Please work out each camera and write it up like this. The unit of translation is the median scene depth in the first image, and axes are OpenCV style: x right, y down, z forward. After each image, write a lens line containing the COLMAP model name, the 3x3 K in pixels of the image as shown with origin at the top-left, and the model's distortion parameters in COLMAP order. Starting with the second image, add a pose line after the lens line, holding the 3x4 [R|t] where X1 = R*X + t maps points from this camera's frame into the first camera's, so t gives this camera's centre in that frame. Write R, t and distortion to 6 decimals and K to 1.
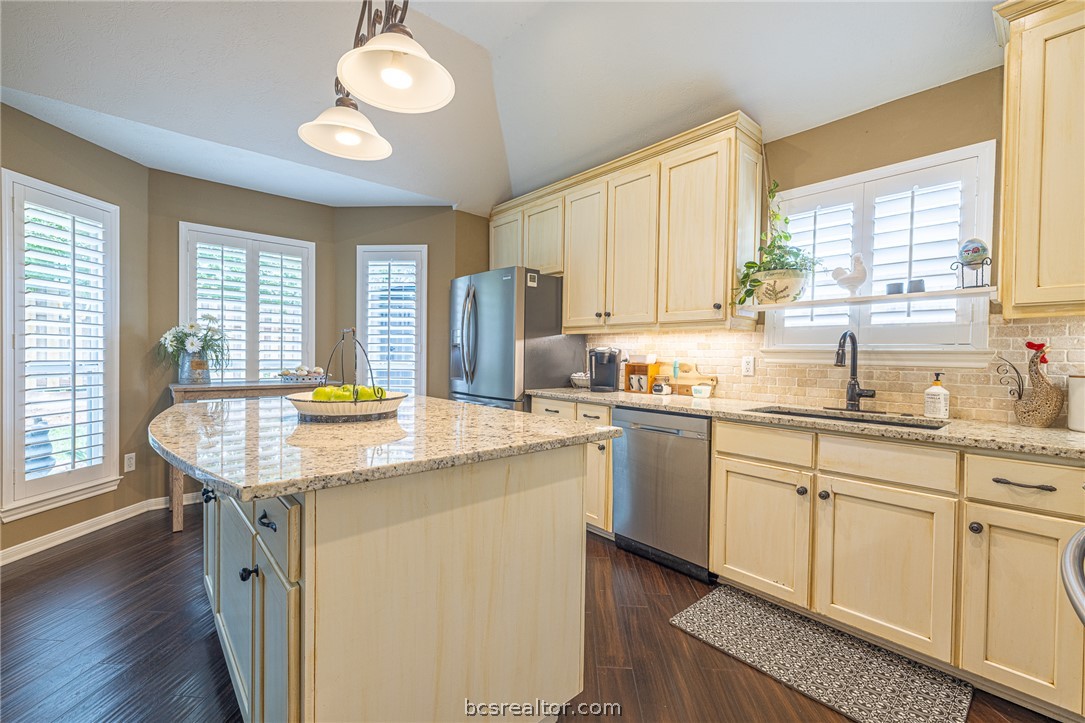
lens RADIAL K [[458.9, 0, 535.1], [0, 458.9, 362.0], [0, 0, 1]] dist [0.000392, -0.002086]
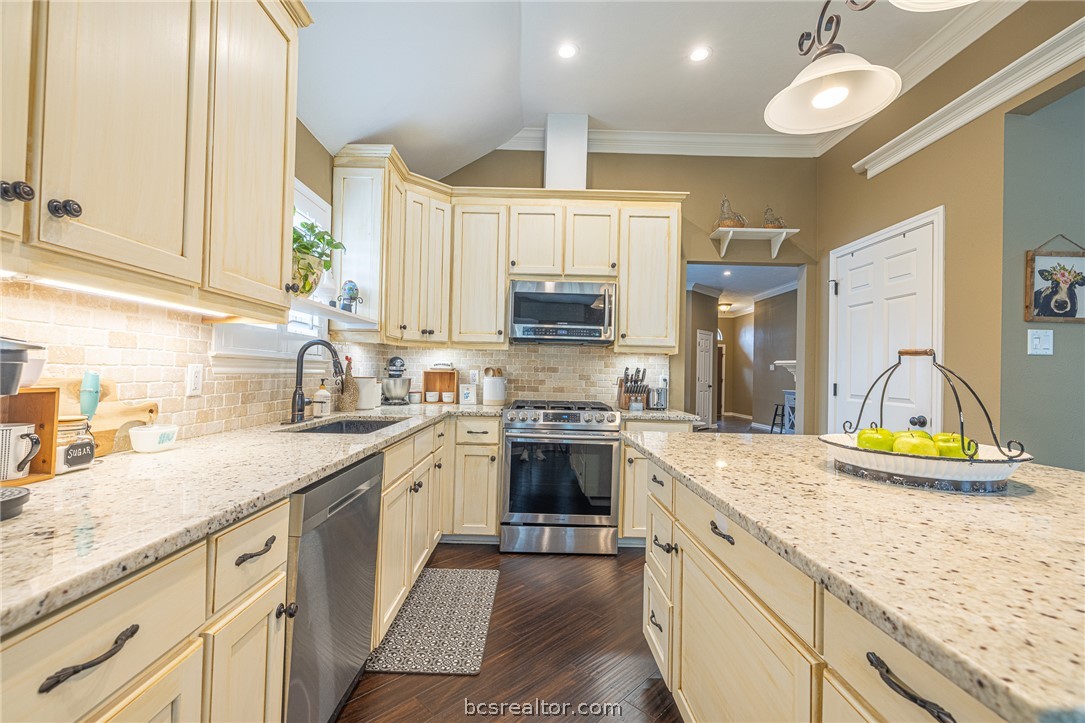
lens RADIAL K [[458.9, 0, 535.3], [0, 458.9, 364.3], [0, 0, 1]] dist [0.000392, -0.002086]
pose [[-0.753686, -0.022279, 0.656857, -0.242786], [-0.027904, 0.999609, 0.001887, -0.023108], [-0.656642, -0.016907, -0.754013, 1.096143]]
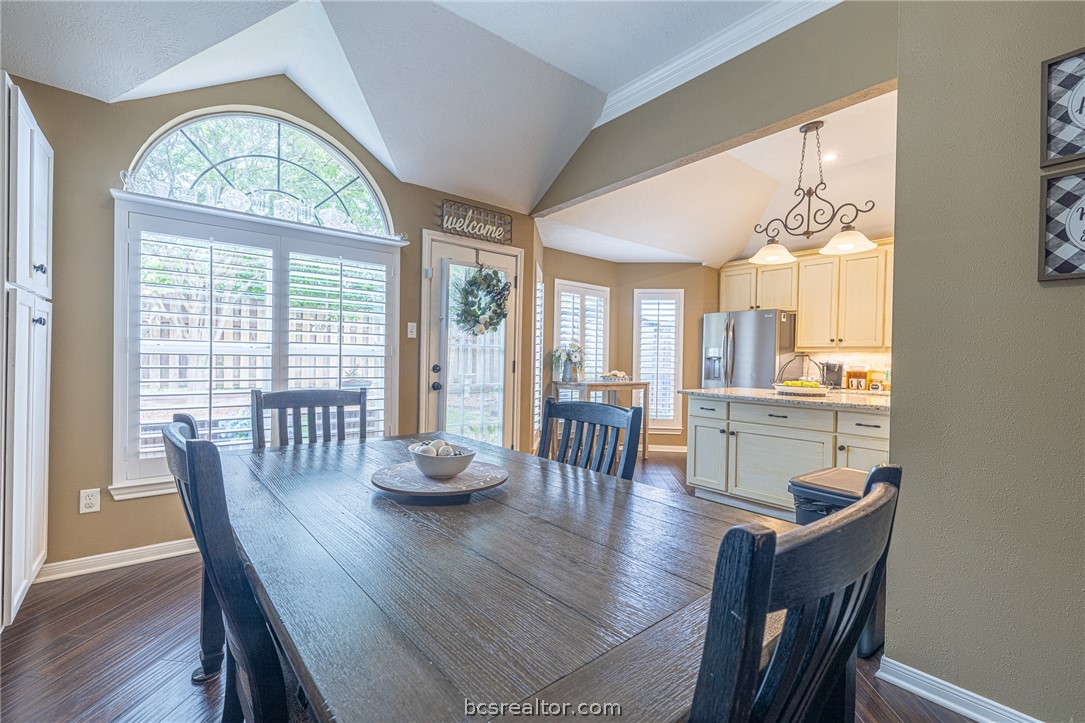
lens RADIAL K [[458.9, 0, 538.1], [0, 458.9, 365.9], [0, 0, 1]] dist [0.000392, -0.002086]
pose [[0.999476, 0.006156, -0.031763, -0.901836], [-0.006121, 0.999981, 0.001188, -0.011722], [0.031770, -0.000993, 0.999495, -0.668188]]
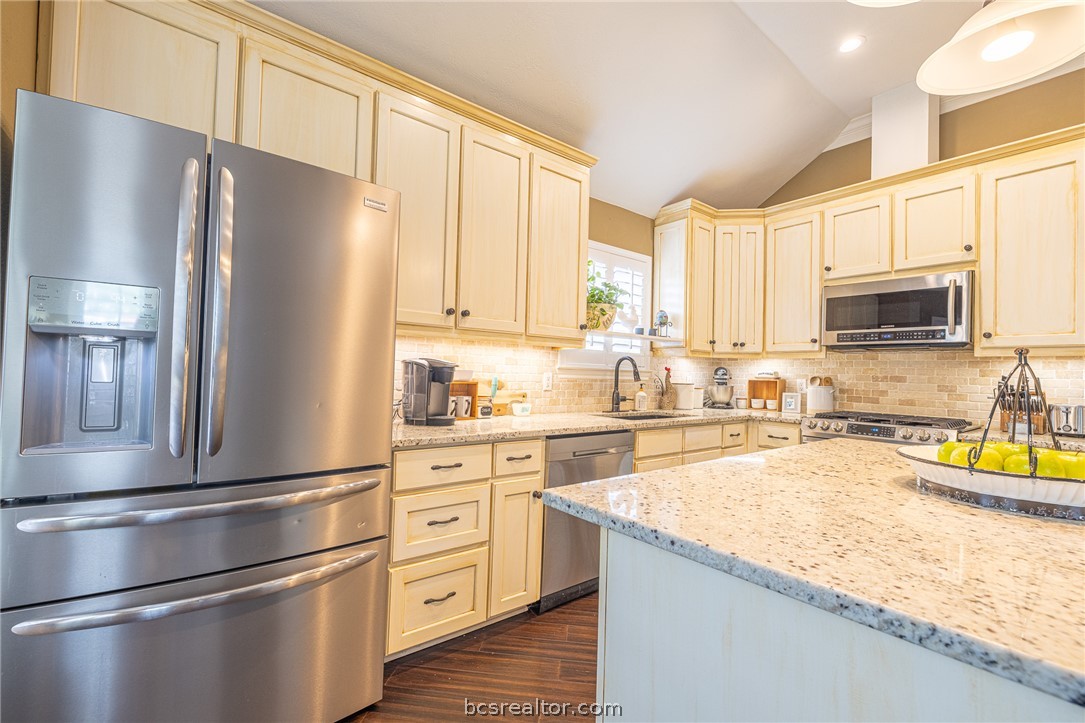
lens RADIAL K [[458.9, 0, 538.0], [0, 458.9, 363.0], [0, 0, 1]] dist [0.000392, -0.002086]
pose [[0.055211, 0.006315, 0.998455, -0.585381], [-0.014568, 0.999879, -0.005518, -0.026738], [-0.998368, -0.014241, 0.055297, 0.911473]]
